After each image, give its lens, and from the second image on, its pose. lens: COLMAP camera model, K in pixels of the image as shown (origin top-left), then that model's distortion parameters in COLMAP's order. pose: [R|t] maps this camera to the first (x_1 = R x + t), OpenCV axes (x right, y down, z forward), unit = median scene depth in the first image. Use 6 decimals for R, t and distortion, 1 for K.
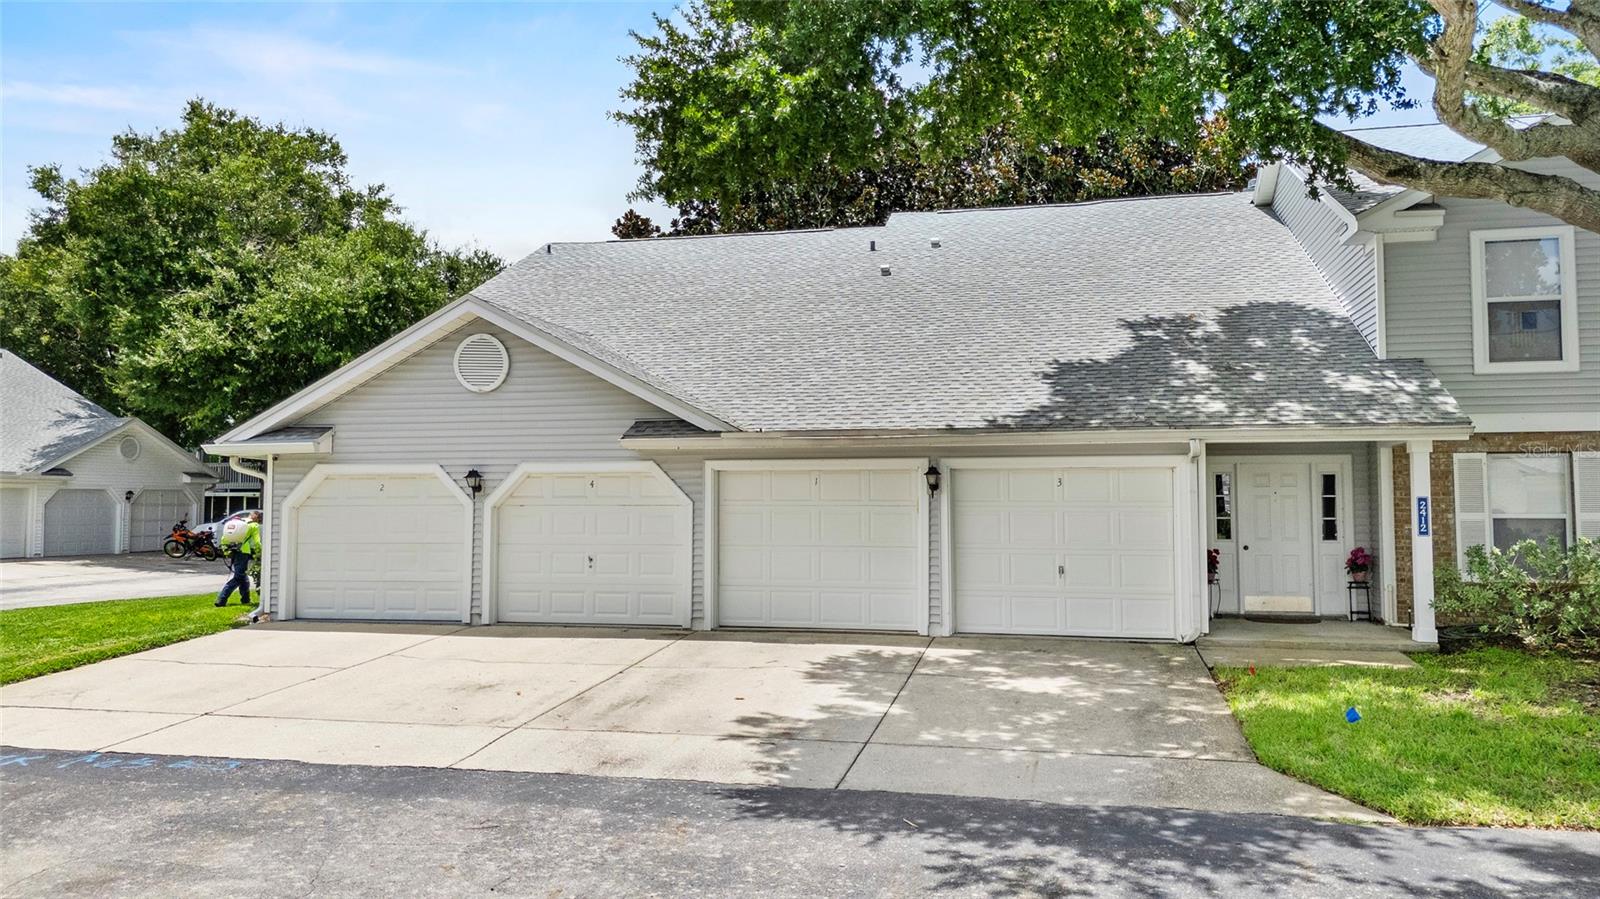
lens RADIAL K [[1169.5, 0, 797.5], [0, 1169.5, 431.3], [0, 0, 1]] dist [0.075686, -0.082352]
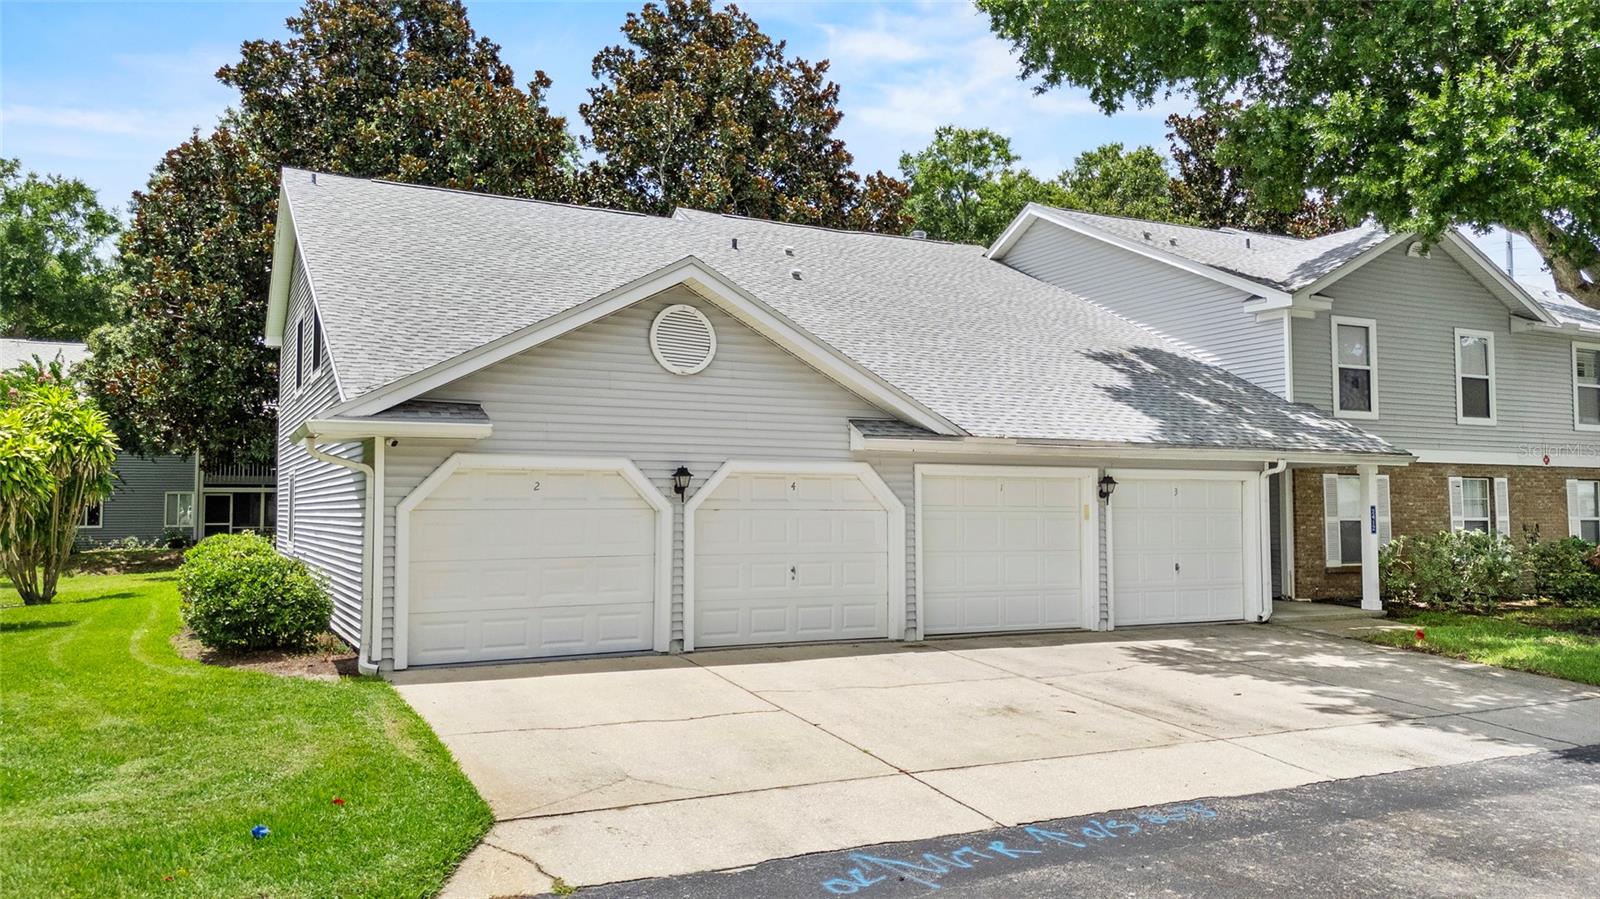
lens RADIAL K [[1169.5, 0, 797.5], [0, 1169.5, 431.3], [0, 0, 1]] dist [0.075686, -0.082352]
pose [[0.766722, 0.044503, 0.640434, -0.746746], [-0.044520, 0.998879, -0.016112, 0.017064], [-0.640433, -0.016159, 0.767844, 0.310135]]
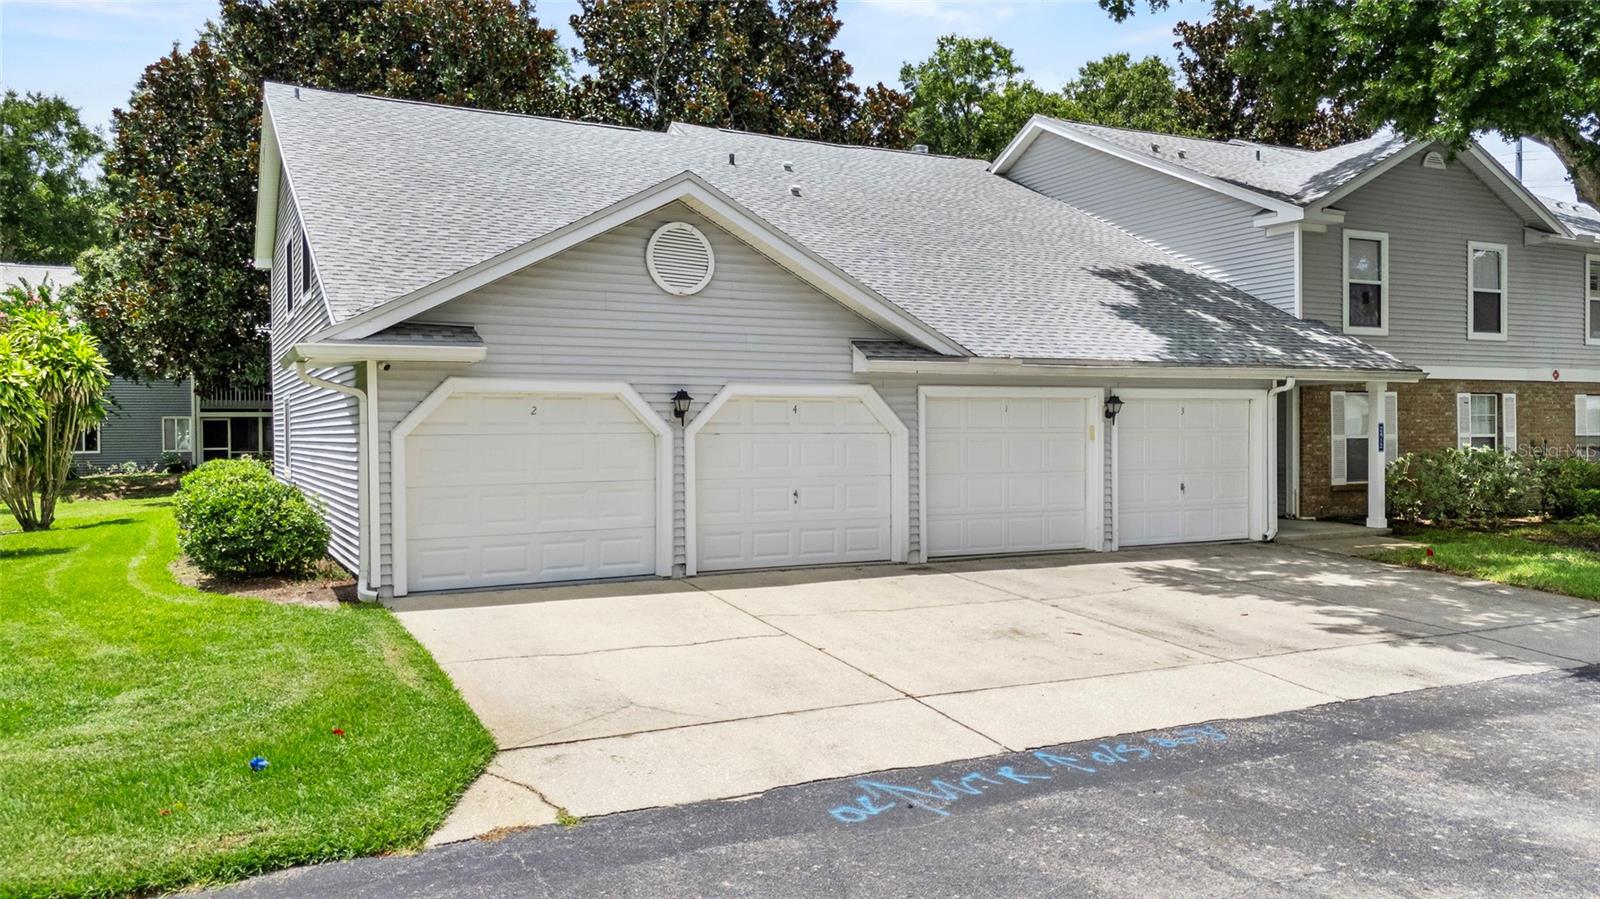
lens RADIAL K [[1169.5, 0, 797.5], [0, 1169.5, 431.3], [0, 0, 1]] dist [0.075686, -0.082352]
pose [[0.766285, -0.004034, 0.642488, -0.737917], [-0.037737, 0.997971, 0.051275, 0.016456], [-0.641391, -0.063536, 0.764578, 0.323944]]
